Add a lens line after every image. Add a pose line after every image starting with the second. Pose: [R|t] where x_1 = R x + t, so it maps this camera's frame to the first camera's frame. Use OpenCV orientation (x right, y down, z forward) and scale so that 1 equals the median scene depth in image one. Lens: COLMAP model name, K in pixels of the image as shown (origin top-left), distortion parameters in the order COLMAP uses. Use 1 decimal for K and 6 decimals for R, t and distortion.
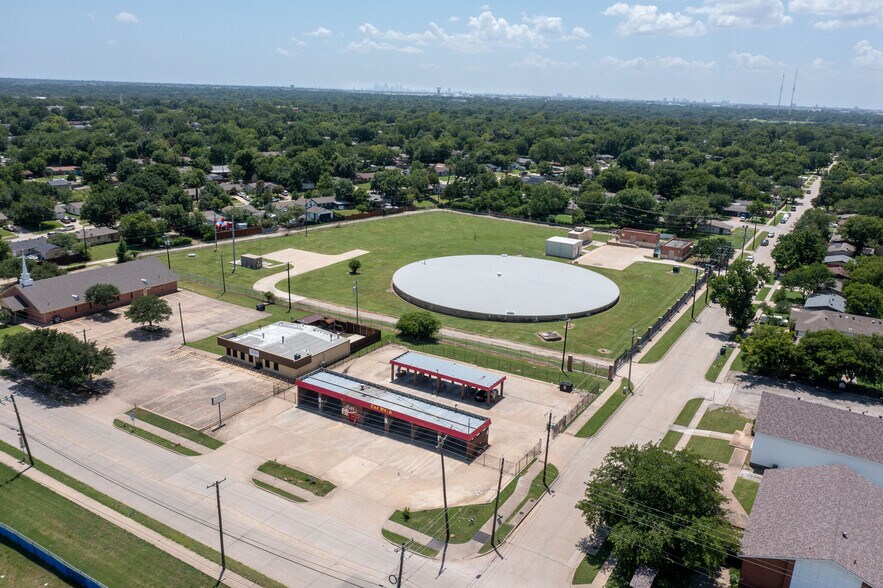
lens RADIAL K [[693.7, 0, 439.3], [0, 693.7, 293.6], [0, 0, 1]] dist [-0.019667, 0.006424]
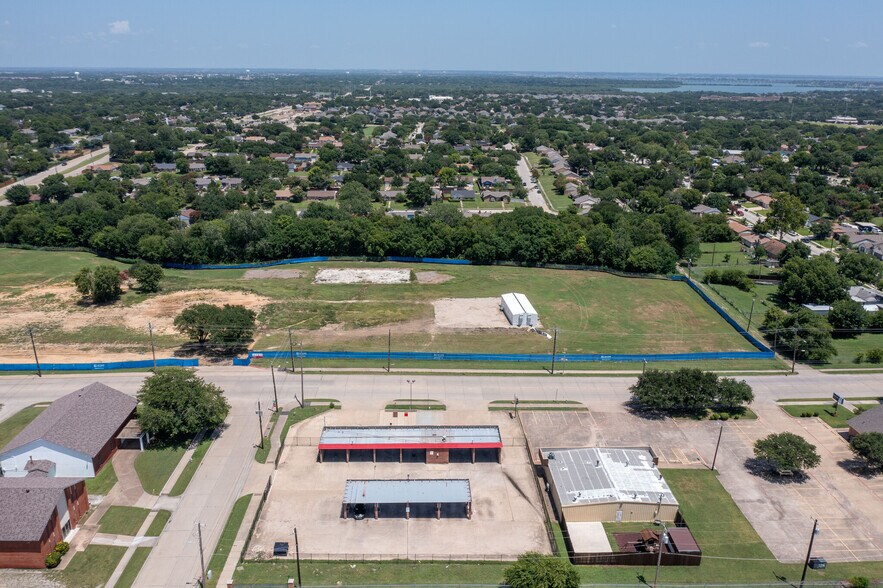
lens RADIAL K [[693.7, 0, 439.3], [0, 693.7, 293.6], [0, 0, 1]] dist [-0.019667, 0.006424]
pose [[-0.831905, 0.128950, -0.539728, 0.388292], [-0.192482, 0.845186, 0.498609, -0.511742], [0.520467, 0.518683, -0.678294, 1.350732]]
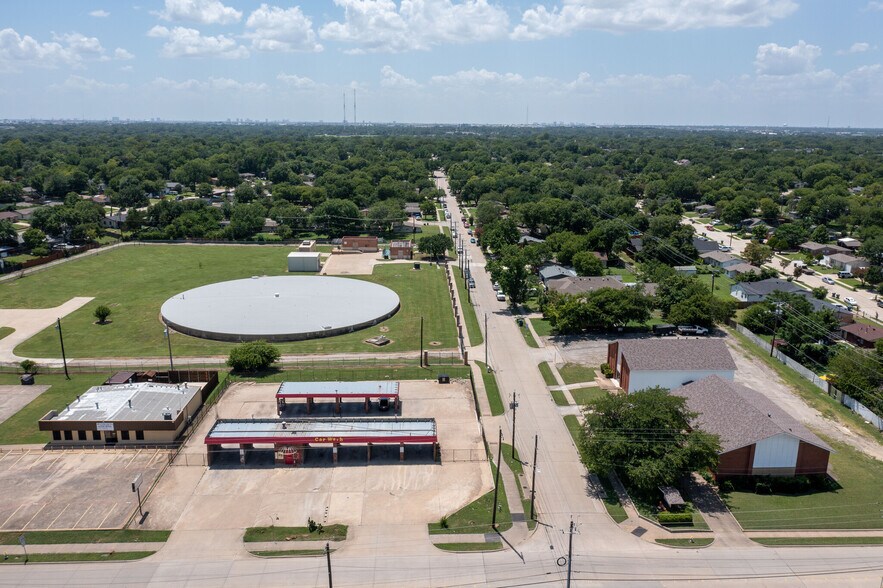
lens RADIAL K [[693.7, 0, 439.3], [0, 693.7, 293.6], [0, 0, 1]] dist [-0.019667, 0.006424]
pose [[0.827936, -0.159823, 0.537568, -0.333722], [0.174906, 0.984310, 0.023262, -0.017076], [-0.532851, 0.074764, 0.842900, 0.092773]]
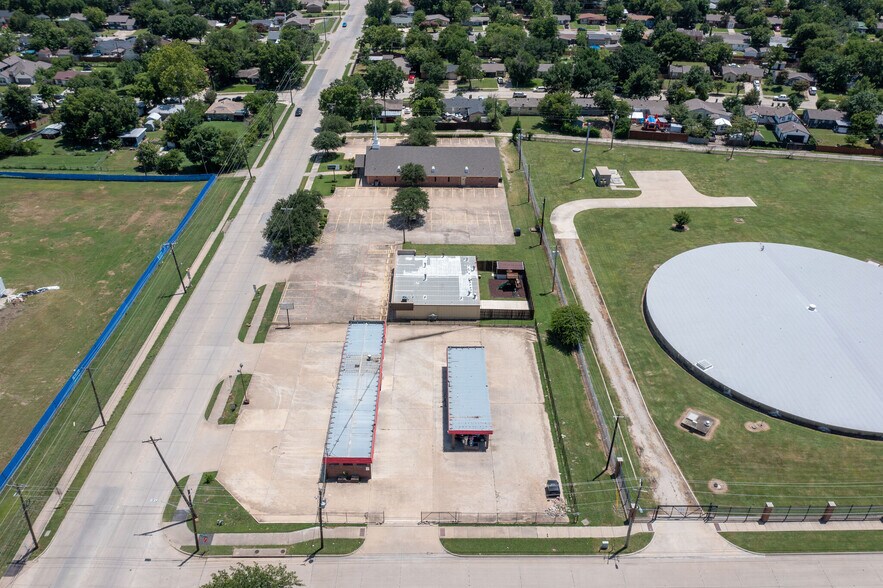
lens RADIAL K [[693.7, 0, 439.3], [0, 693.7, 293.6], [0, 0, 1]] dist [-0.019667, 0.006424]
pose [[0.531806, 0.424215, -0.732956, 0.524280], [-0.230271, 0.905317, 0.356897, -0.270505], [0.814959, -0.021022, 0.579138, 0.418983]]
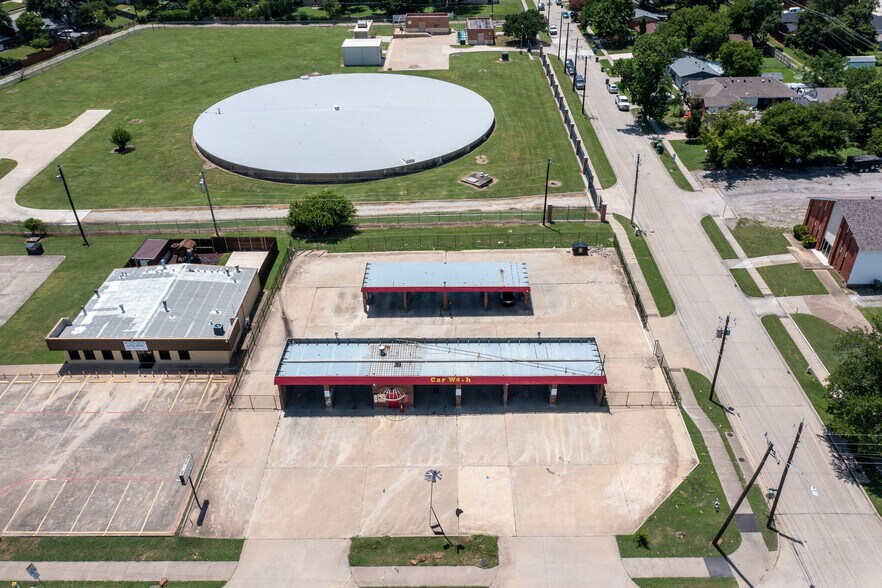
lens RADIAL K [[692.9, 0, 438.8], [0, 692.9, 293.6], [0, 0, 1]] dist [-0.019667, 0.006424]
pose [[0.856273, -0.320761, 0.404857, -0.255102], [0.187476, 0.923361, 0.335049, -0.097999], [-0.481300, -0.210993, 0.850784, 0.365369]]
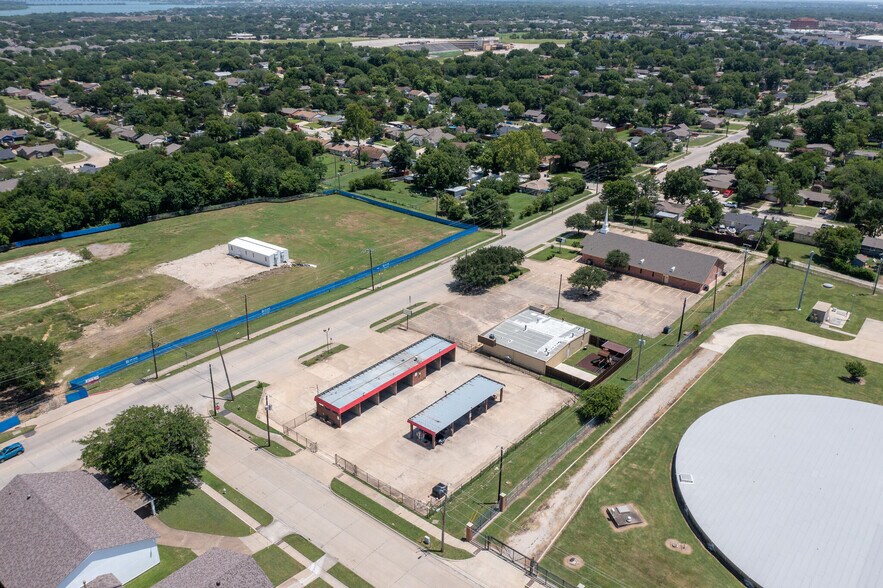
lens RADIAL K [[693.7, 0, 439.3], [0, 693.7, 293.6], [0, 0, 1]] dist [-0.019667, 0.006424]
pose [[-0.133931, 0.360953, -0.922917, 0.798403], [-0.291389, 0.875794, 0.384809, -0.368148], [0.947183, 0.320465, -0.012118, 0.840718]]
